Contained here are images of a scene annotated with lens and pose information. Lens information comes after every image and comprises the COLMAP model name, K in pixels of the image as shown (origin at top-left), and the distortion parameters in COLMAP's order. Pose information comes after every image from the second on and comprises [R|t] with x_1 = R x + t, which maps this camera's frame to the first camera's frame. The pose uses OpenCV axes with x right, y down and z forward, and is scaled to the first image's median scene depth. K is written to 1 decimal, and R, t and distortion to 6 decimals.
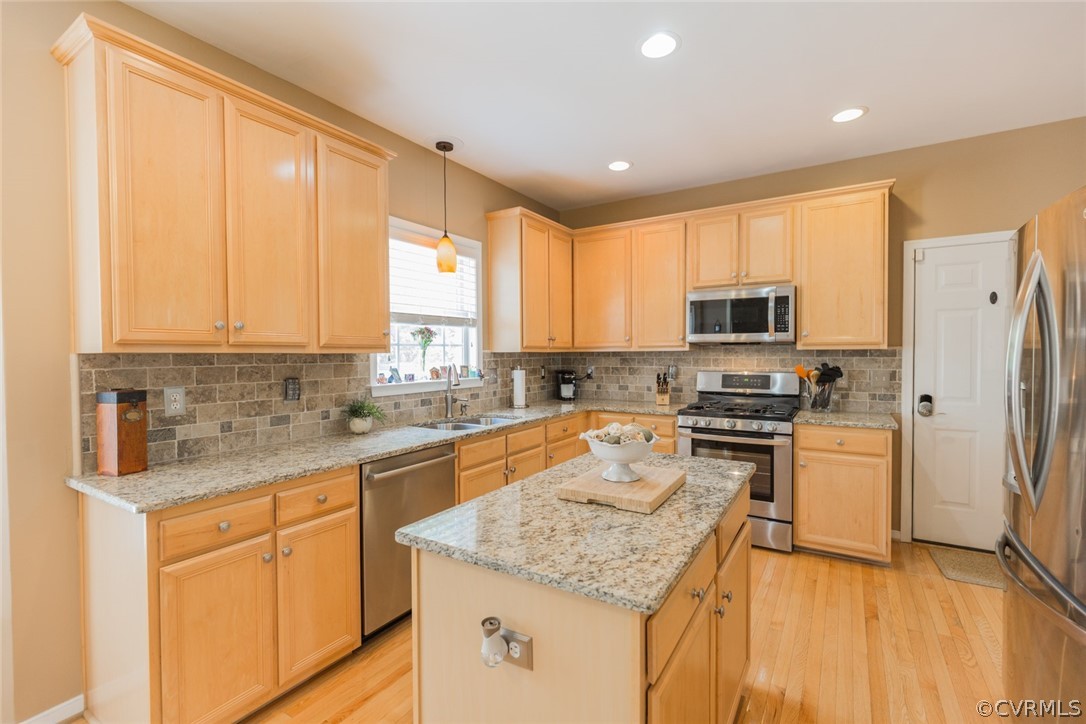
lens RADIAL K [[489.0, 0, 544.2], [0, 489.0, 362.1], [0, 0, 1]] dist [0.006990, -0.001620]
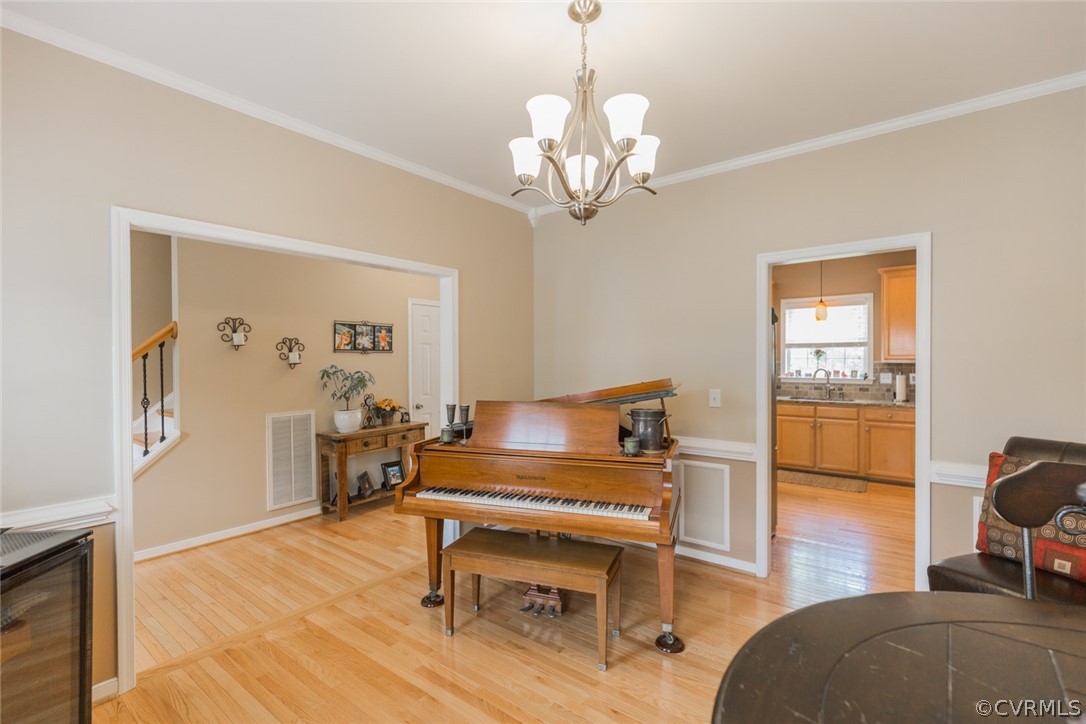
lens RADIAL K [[489.0, 0, 542.8], [0, 489.0, 361.4], [0, 0, 1]] dist [0.006990, -0.001620]
pose [[-0.108269, 0.006571, -0.994100, 1.797877], [-0.015451, 0.999846, 0.008292, -0.023696], [0.994002, 0.016258, -0.108150, 0.132122]]
